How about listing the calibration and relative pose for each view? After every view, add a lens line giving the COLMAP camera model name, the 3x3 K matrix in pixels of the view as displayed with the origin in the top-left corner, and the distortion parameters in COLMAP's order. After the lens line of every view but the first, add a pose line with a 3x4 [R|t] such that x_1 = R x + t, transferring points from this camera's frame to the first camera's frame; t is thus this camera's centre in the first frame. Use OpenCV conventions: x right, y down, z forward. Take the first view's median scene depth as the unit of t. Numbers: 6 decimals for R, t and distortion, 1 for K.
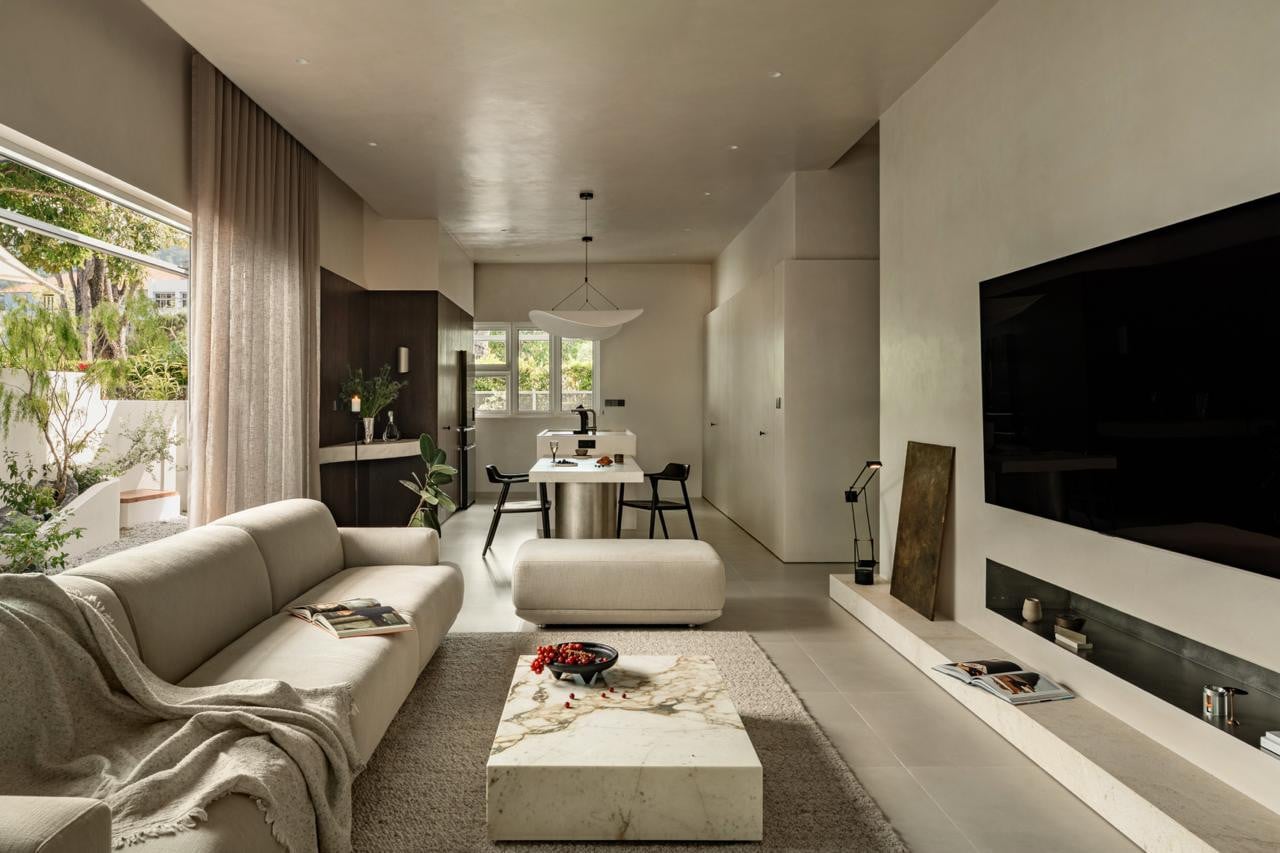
lens RADIAL K [[1669.8, 0, 640.0], [0, 1669.8, 426.5], [0, 0, 1]] dist [-0.115857, -0.006518]
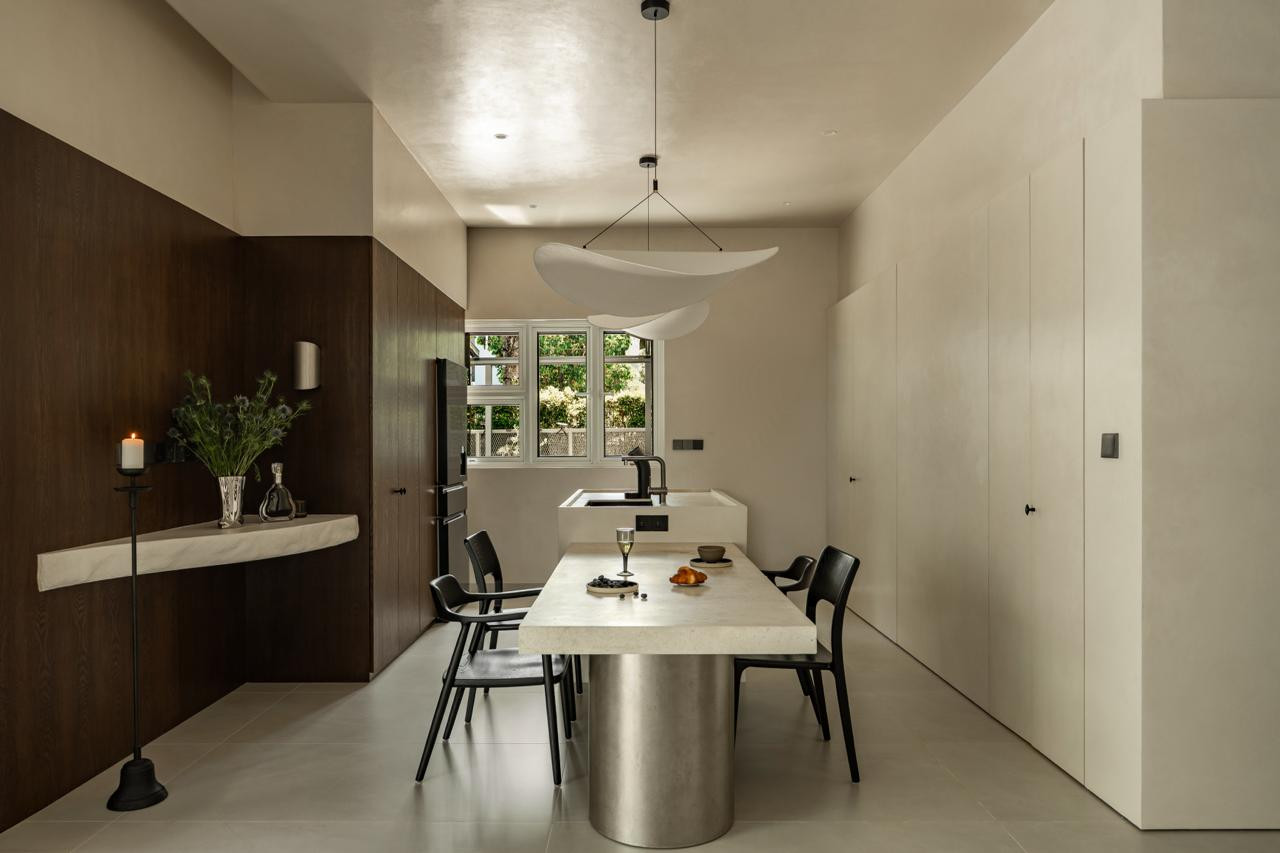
lens RADIAL K [[1669.8, 0, 640.0], [0, 1669.8, 426.5], [0, 0, 1]] dist [-0.115857, -0.006518]
pose [[0.999652, -0.003624, -0.026111, -0.021088], [0.002989, 0.999700, -0.024314, -0.007083], [0.026191, 0.024228, 0.999363, 0.455276]]
